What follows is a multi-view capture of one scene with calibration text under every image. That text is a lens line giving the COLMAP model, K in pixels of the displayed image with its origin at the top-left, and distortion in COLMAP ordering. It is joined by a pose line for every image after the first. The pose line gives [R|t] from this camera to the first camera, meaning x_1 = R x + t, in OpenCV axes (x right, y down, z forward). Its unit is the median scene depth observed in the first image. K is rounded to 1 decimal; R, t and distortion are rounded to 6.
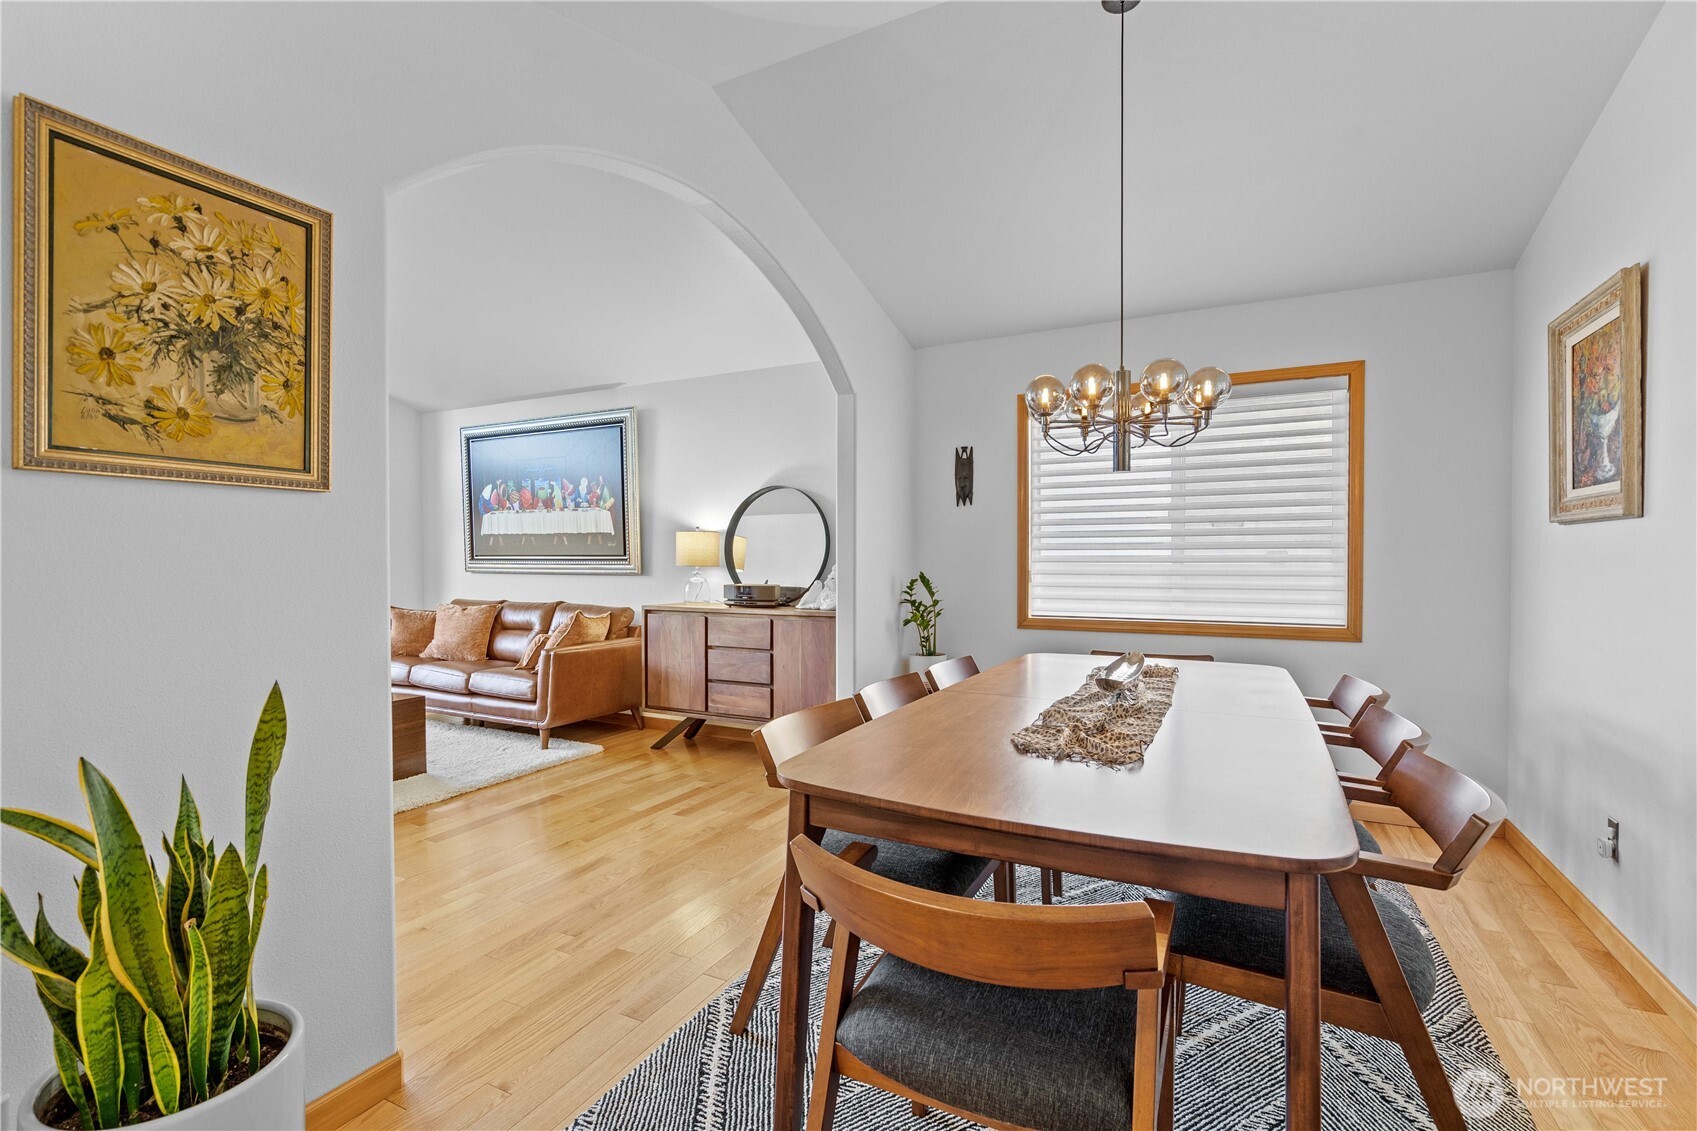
lens RADIAL K [[770.4, 0, 831.3], [0, 770.4, 570.0], [0, 0, 1]] dist [-0.000843, -0.000190]
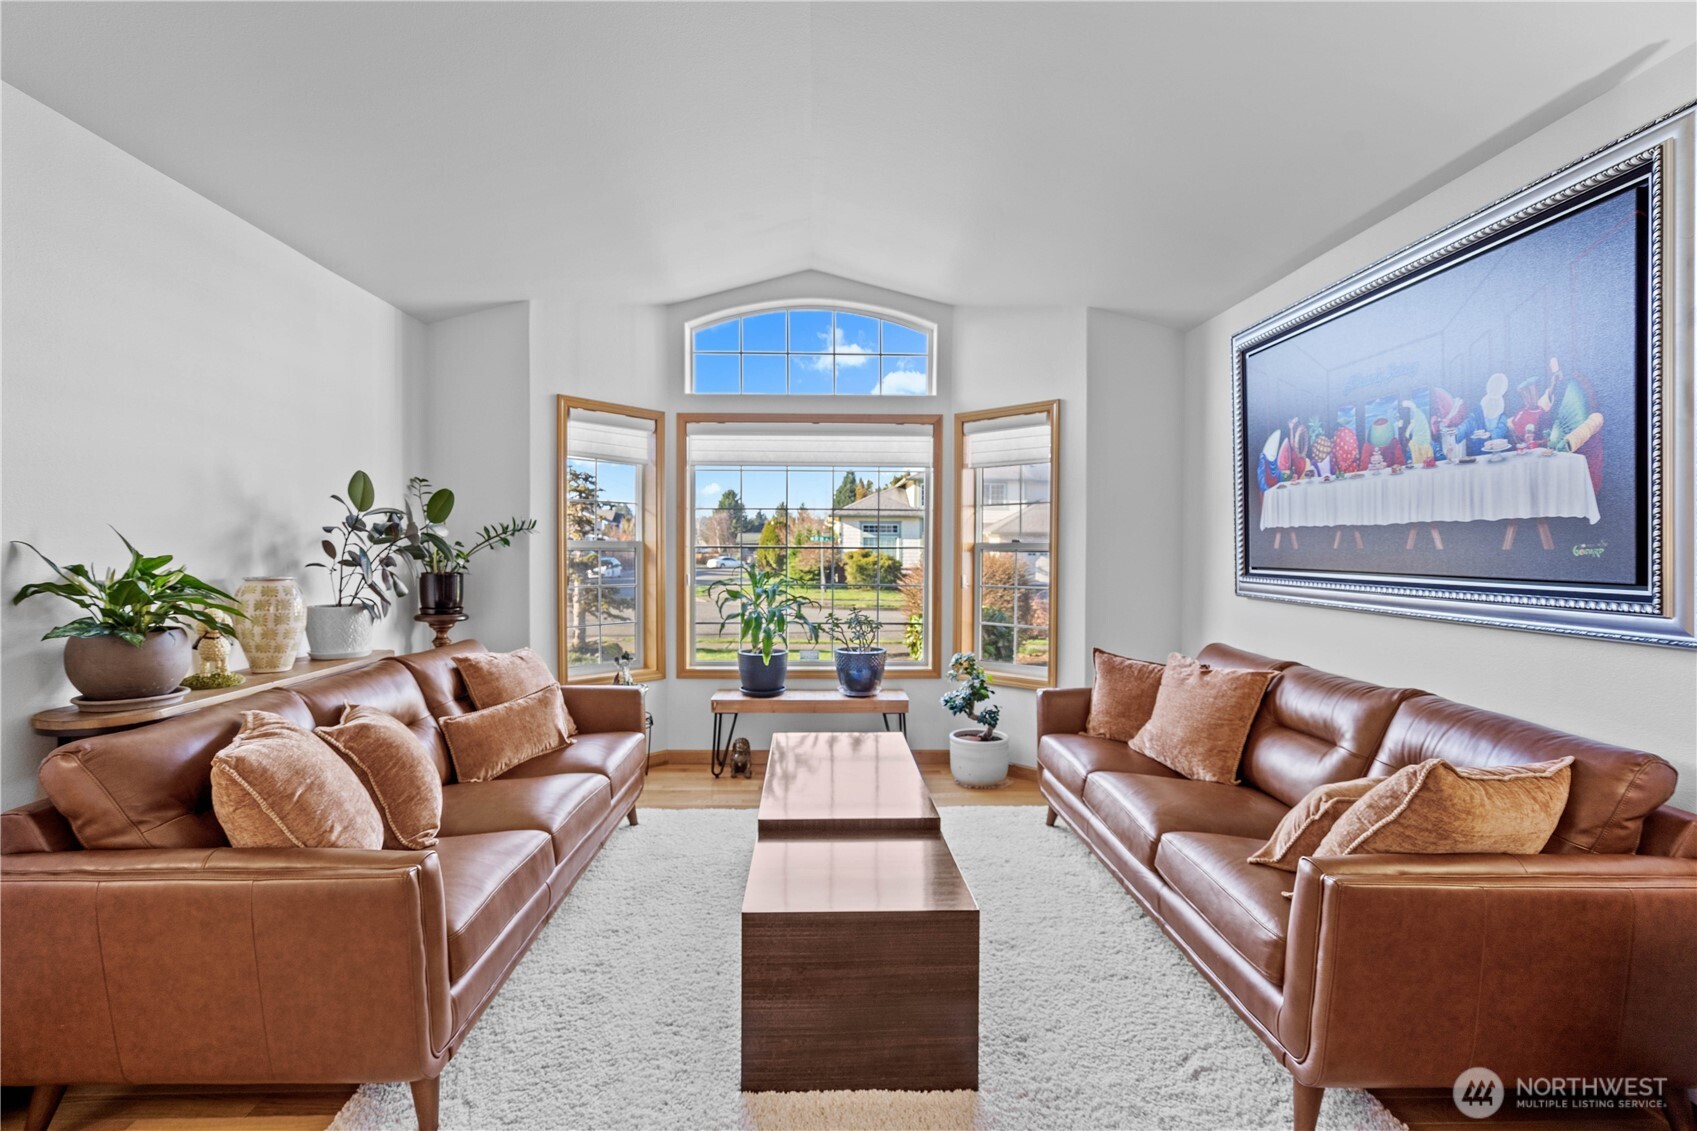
lens RADIAL K [[770.4, 0, 831.3], [0, 770.4, 570.0], [0, 0, 1]] dist [-0.000843, -0.000190]
pose [[0.485607, 0.028980, -0.873697, -0.159587], [-0.018513, 0.999567, 0.022865, -0.028542], [0.873981, 0.005072, 0.485933, 0.577921]]
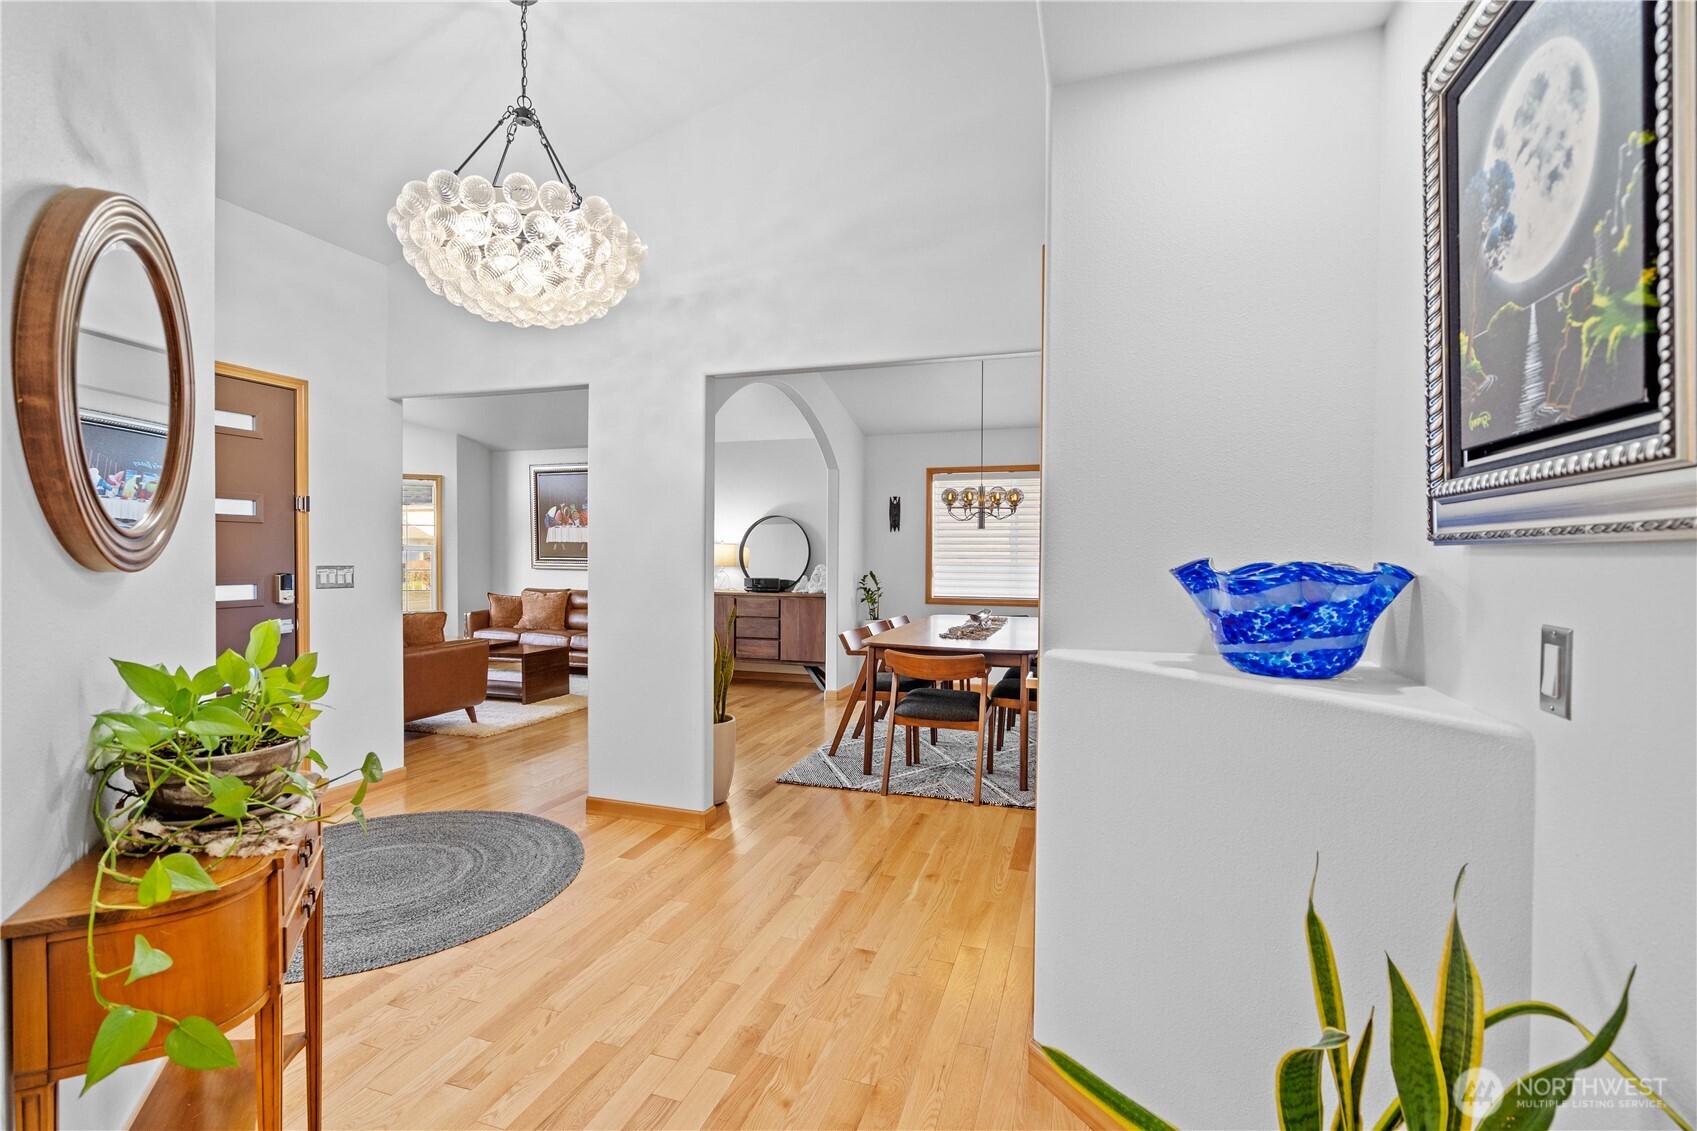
lens RADIAL K [[768.5, 0, 832.5], [0, 768.5, 561.5], [0, 0, 1]] dist [-0.002632, -0.000185]
pose [[0.987477, 0.006315, 0.157636, -0.193063], [-0.005311, 0.999963, -0.006789, -0.004680], [-0.157673, 0.005867, 0.987474, -0.545286]]
